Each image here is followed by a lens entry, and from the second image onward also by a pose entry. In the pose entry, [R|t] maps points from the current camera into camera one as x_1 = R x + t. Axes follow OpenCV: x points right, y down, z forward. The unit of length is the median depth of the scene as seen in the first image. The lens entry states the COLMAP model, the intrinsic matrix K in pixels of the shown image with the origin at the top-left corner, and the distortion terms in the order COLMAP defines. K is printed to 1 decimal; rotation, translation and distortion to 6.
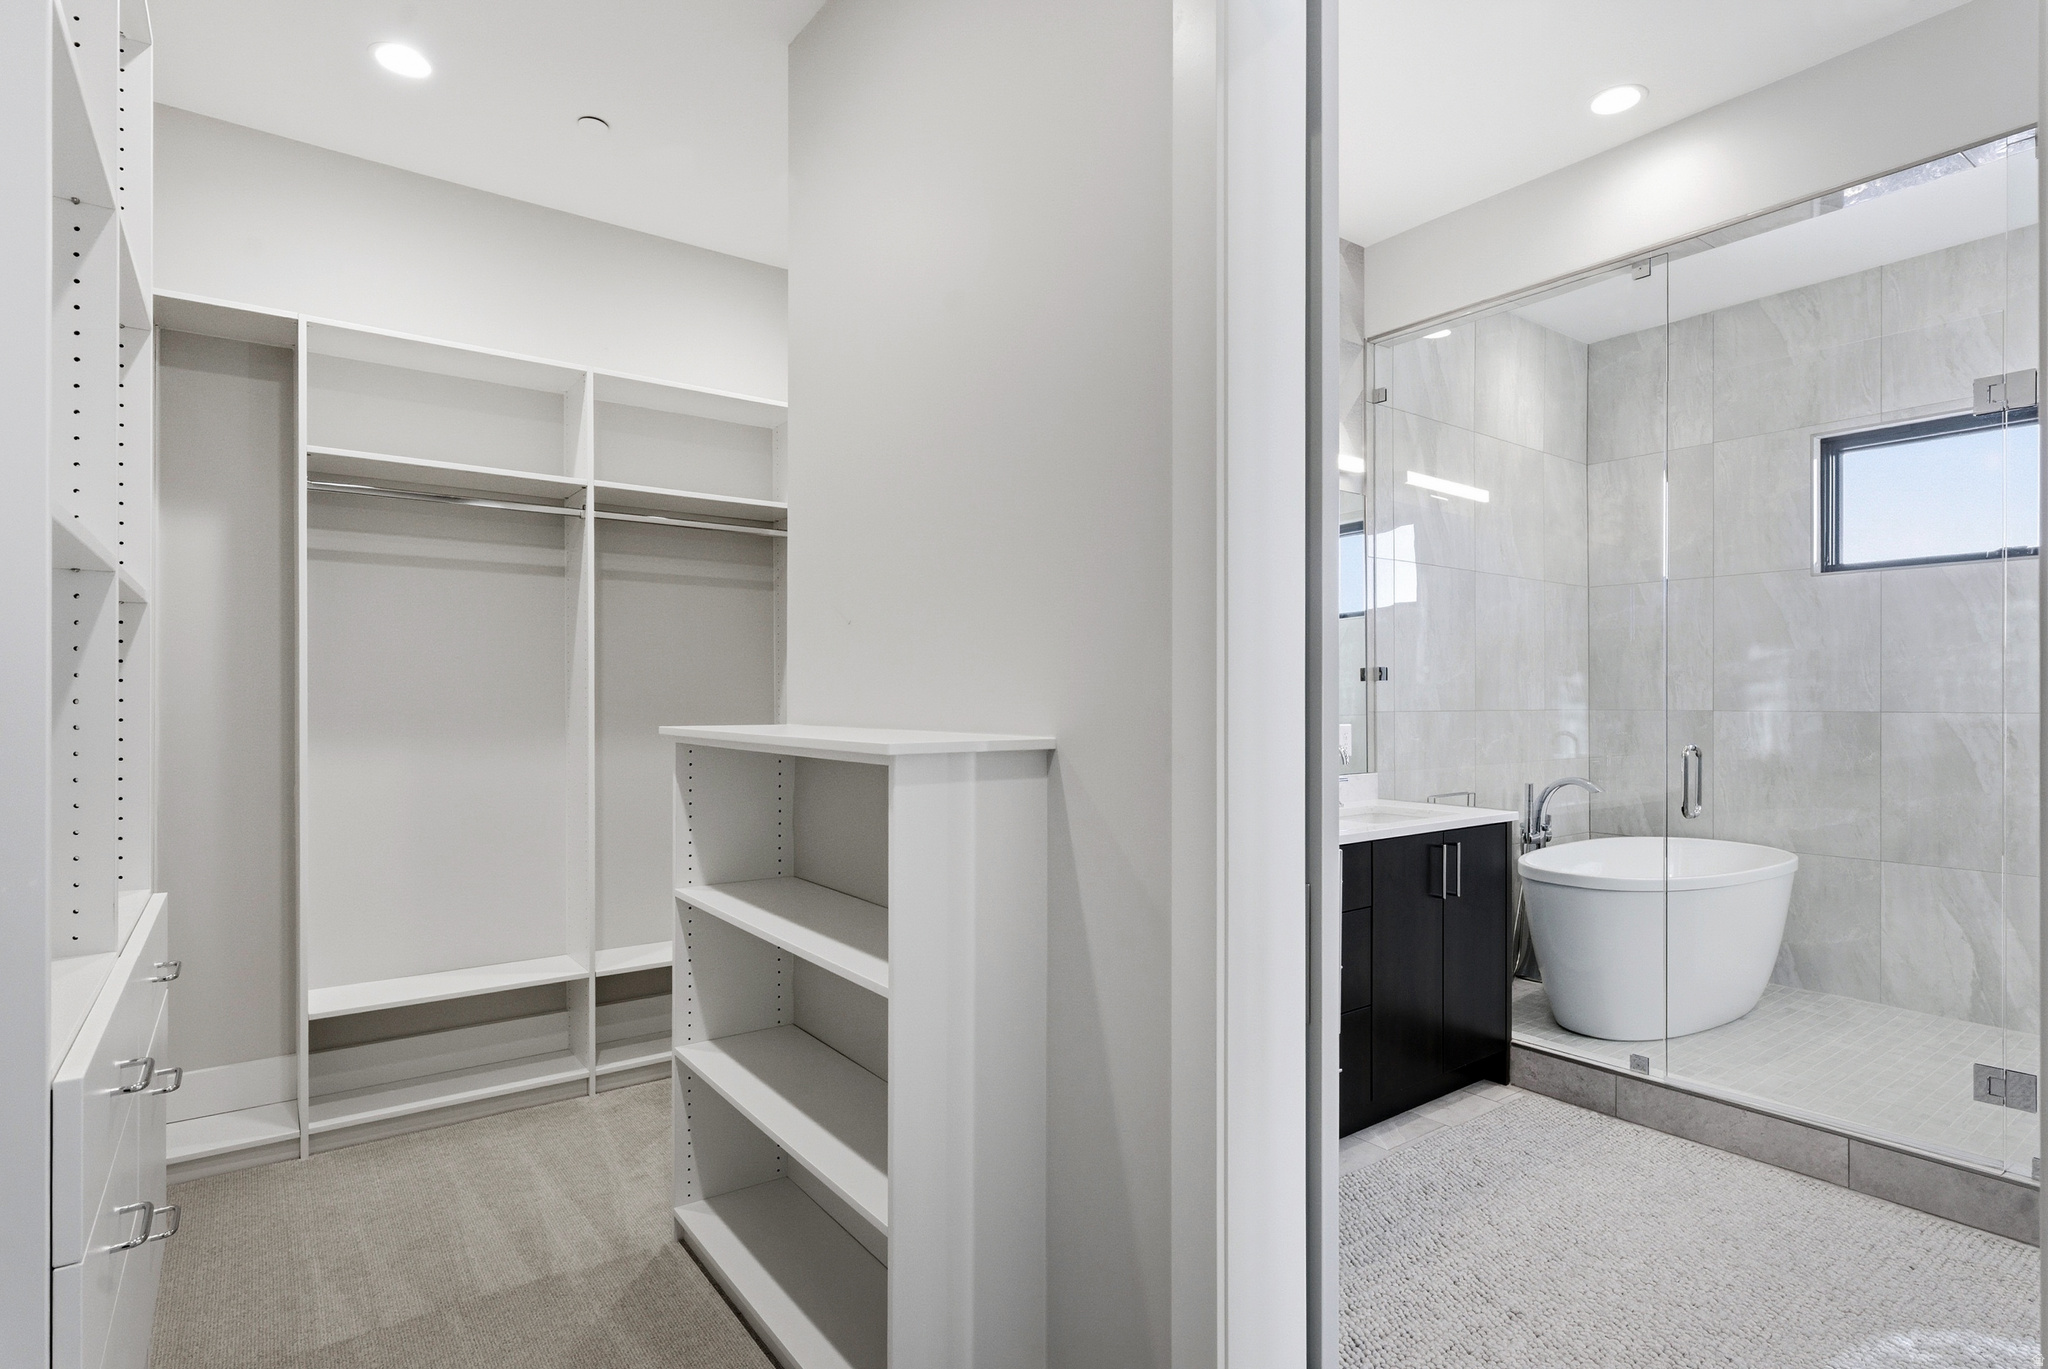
lens RADIAL K [[996.4, 0, 1022.4], [0, 996.4, 696.3], [0, 0, 1]] dist [0.004863, 0.001474]
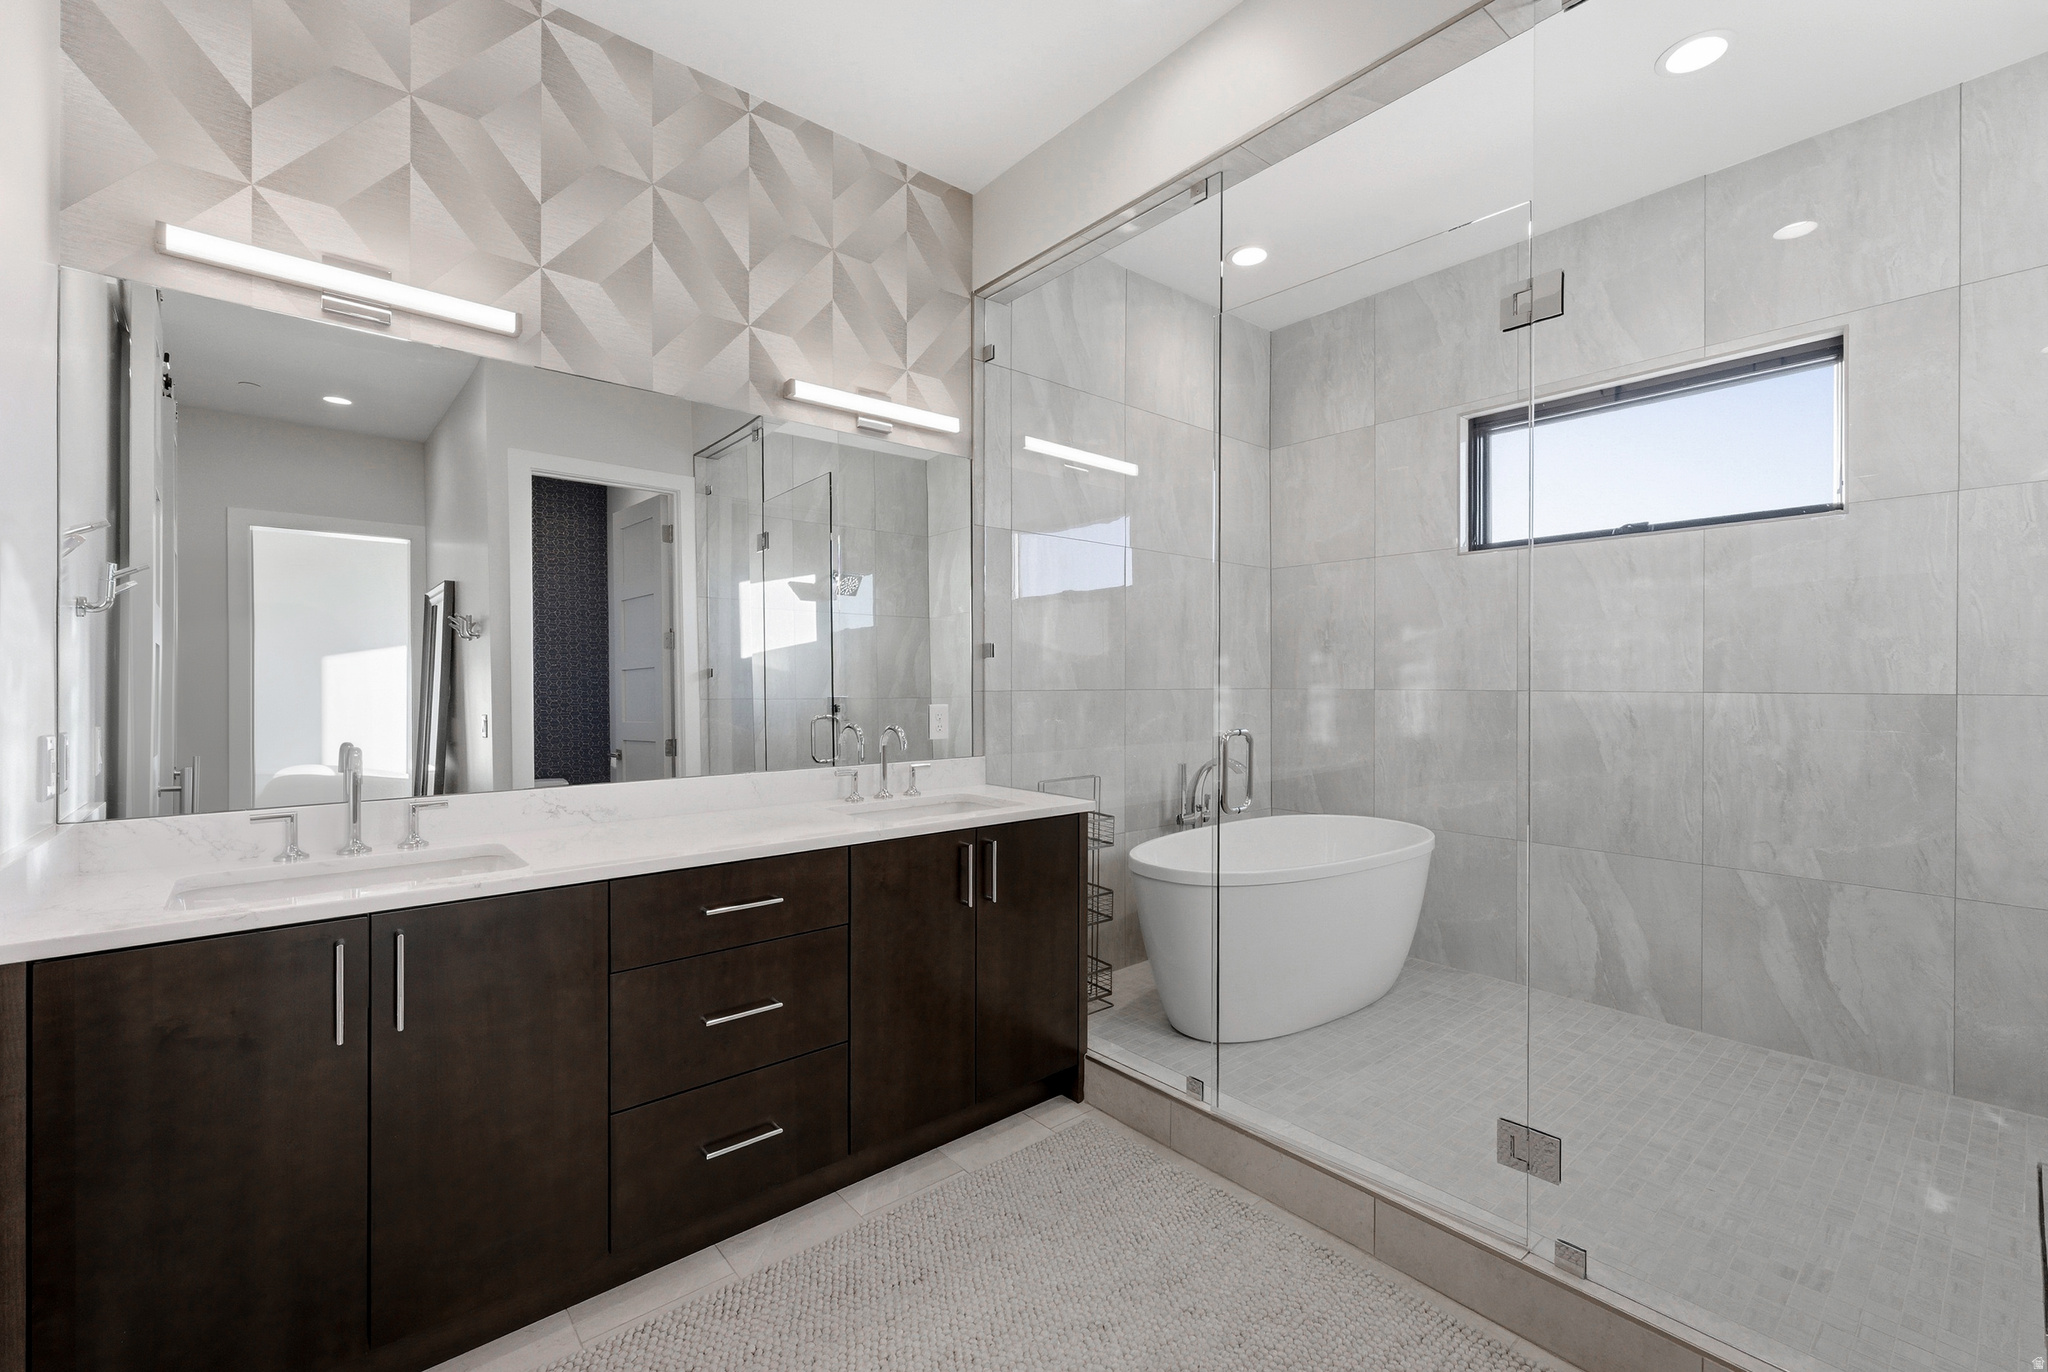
lens RADIAL K [[817.8, 0, 1010.7], [0, 817.8, 680.8], [0, 0, 1]] dist [0.001353, 0.000322]
pose [[0.998645, -0.000128, 0.052031, 0.320986], [-0.000068, 0.999993, 0.003771, 0.002655], [-0.052031, -0.003770, 0.998638, 0.219244]]
